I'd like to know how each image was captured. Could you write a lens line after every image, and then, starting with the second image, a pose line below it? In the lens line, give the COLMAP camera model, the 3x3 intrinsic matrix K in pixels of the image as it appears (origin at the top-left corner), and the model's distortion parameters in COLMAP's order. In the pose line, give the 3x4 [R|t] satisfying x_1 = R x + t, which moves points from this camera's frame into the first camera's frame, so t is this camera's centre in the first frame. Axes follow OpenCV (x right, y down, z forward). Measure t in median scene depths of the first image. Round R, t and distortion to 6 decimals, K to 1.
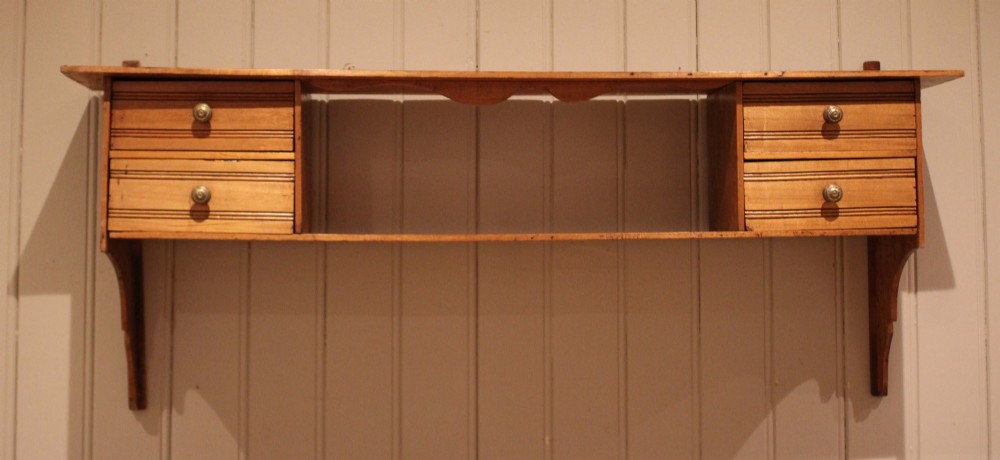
lens RADIAL K [[1340.0, 0, 497.2], [0, 1340.0, 164.9], [0, 0, 1]] dist [-0.042512, 0.002774]
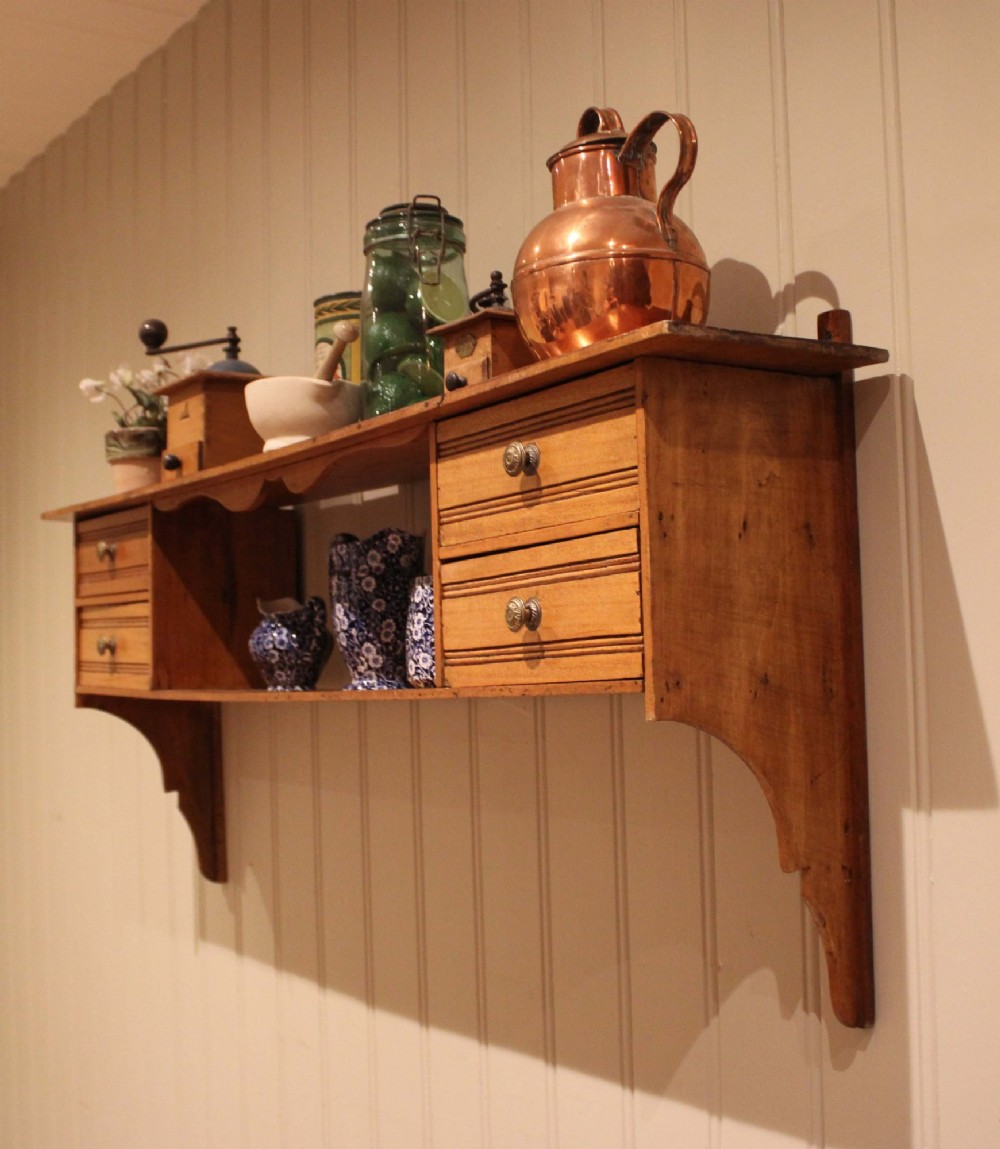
lens RADIAL K [[1582.1, 0, 502.7], [0, 1582.1, 598.8], [0, 0, 1]] dist [-0.094726, 0.097309]
pose [[0.489670, -0.045544, -0.870718, 0.774970], [0.084960, 0.996375, -0.004338, 0.017544], [0.867759, -0.071852, 0.491764, 0.692657]]
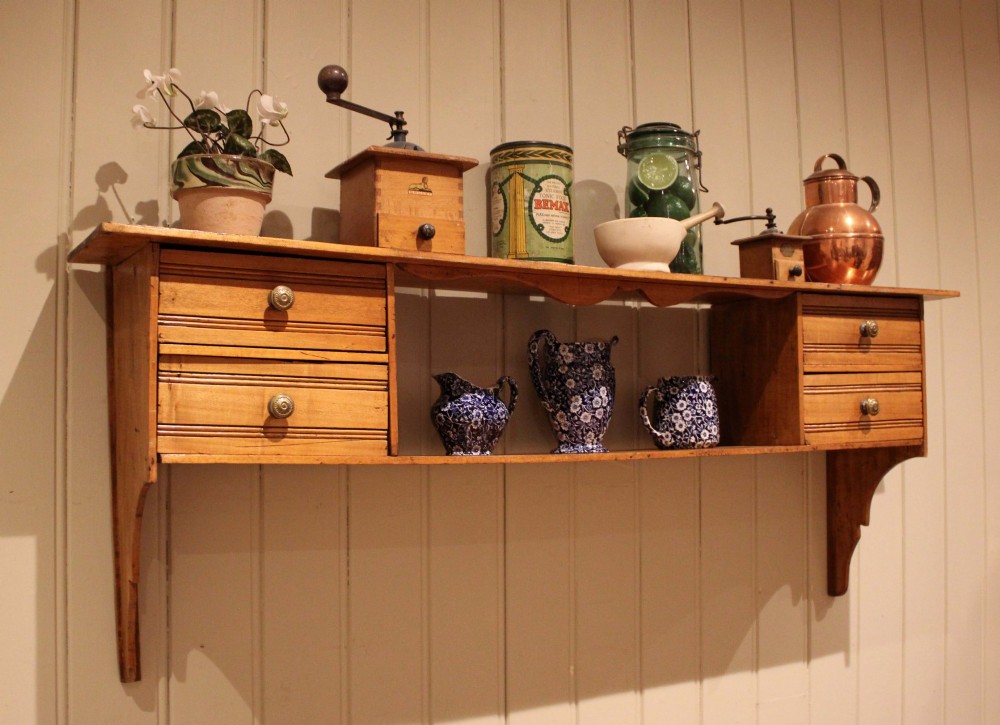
lens RADIAL K [[1099.3, 0, 460.2], [0, 1099.3, 377.0], [0, 0, 1]] dist [-0.121060, 0.029239]
pose [[0.913476, 0.015733, 0.406589, -0.367293], [-0.022101, 0.999696, 0.010970, -0.003299], [-0.406293, -0.019007, 0.913545, 0.374877]]
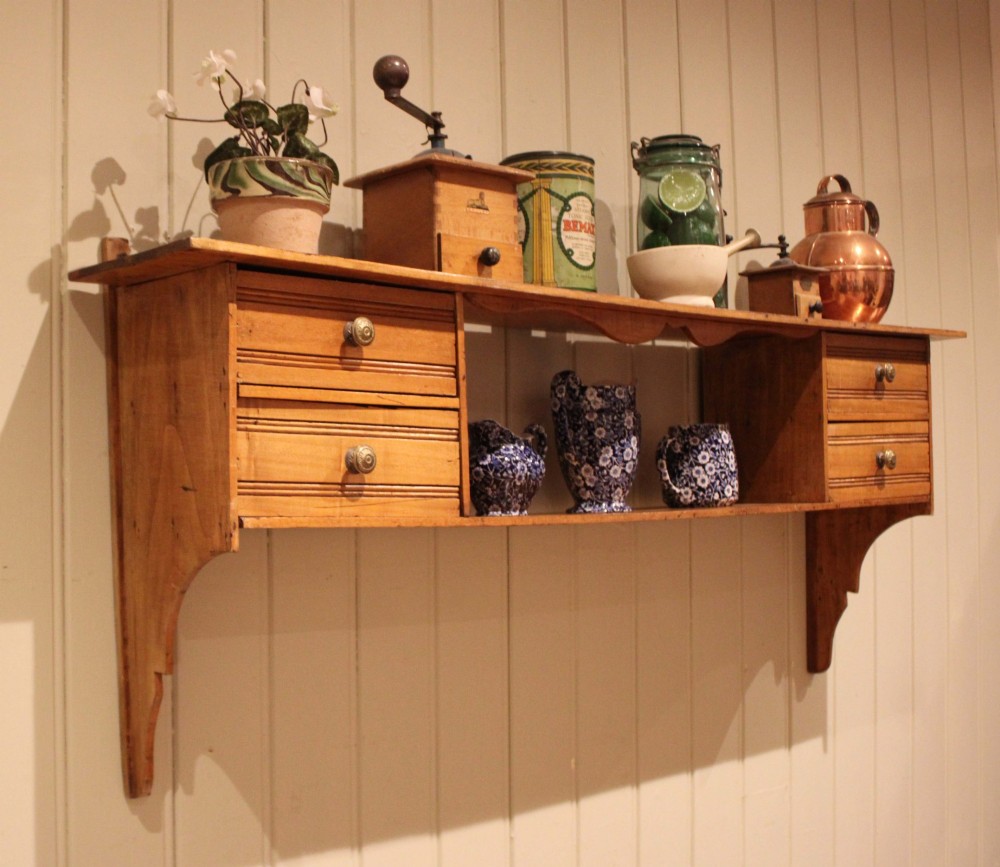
lens RADIAL K [[1377.0, 0, 331.8], [0, 1377.0, 435.7], [0, 0, 1]] dist [-0.094726, 0.097309]
pose [[0.828951, 0.013762, 0.559152, -0.581494], [-0.028873, 0.999417, 0.018206, -0.000748], [-0.558576, -0.031236, 0.828865, 0.440812]]
